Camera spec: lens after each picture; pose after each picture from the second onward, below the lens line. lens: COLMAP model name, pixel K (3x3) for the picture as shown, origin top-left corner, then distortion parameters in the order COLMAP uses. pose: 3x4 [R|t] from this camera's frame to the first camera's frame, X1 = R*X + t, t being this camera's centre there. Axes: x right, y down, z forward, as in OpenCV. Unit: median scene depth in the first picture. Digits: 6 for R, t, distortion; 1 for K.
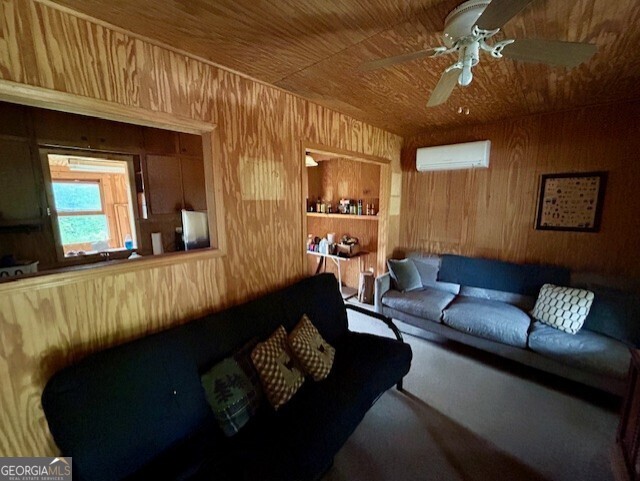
lens RADIAL K [[256.2, 0, 317.3], [0, 256.2, 237.2], [0, 0, 1]] dist [0.002419, 0.000141]
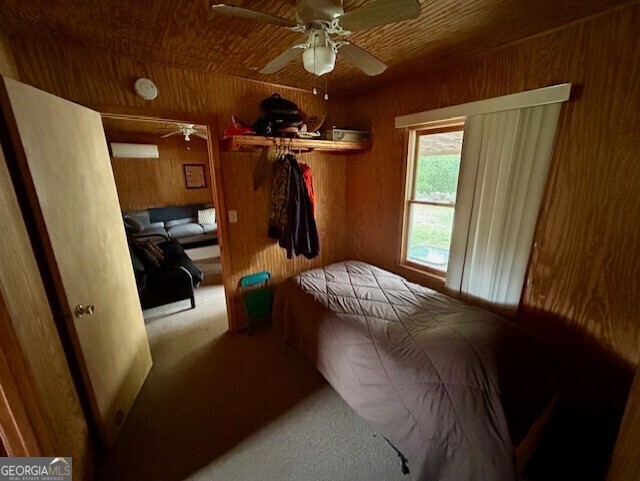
lens RADIAL K [[256.2, 0, 317.2], [0, 256.2, 240.1], [0, 0, 1]] dist [0.002419, 0.000141]
pose [[0.190262, -0.245205, 0.950618, -1.108000], [0.158074, 0.963323, 0.216844, 0.089747], [-0.968923, 0.109011, 0.222045, -0.516972]]
